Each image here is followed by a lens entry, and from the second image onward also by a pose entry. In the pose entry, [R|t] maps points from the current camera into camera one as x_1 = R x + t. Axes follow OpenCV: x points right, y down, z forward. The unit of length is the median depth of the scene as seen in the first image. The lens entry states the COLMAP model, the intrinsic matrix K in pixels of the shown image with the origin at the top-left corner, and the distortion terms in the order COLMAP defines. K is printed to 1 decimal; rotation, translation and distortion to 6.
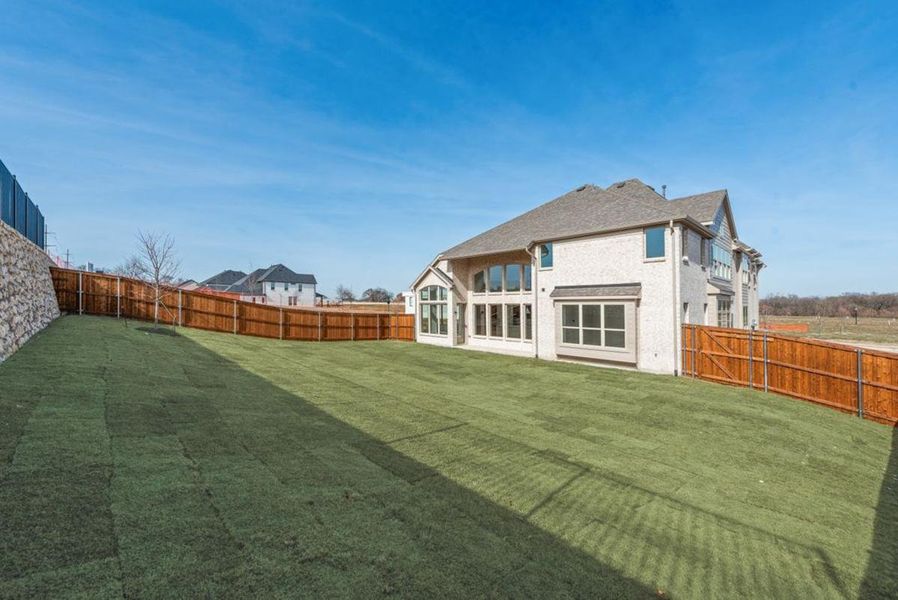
lens RADIAL K [[354.9, 0, 449.0], [0, 354.9, 300.0], [0, 0, 1]] dist [0.002977, 0.000196]
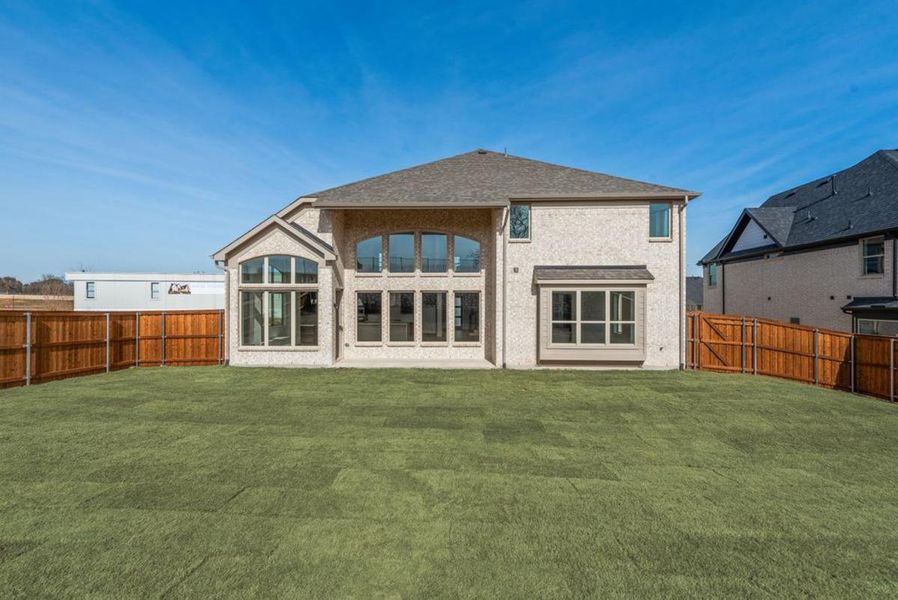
lens RADIAL K [[354.9, 0, 449.0], [0, 354.9, 300.0], [0, 0, 1]] dist [0.002977, 0.000196]
pose [[0.706384, -0.000865, 0.707828, -0.318843], [-0.009756, 0.999892, 0.010958, 0.023662], [-0.707762, -0.014646, 0.706299, 0.591256]]
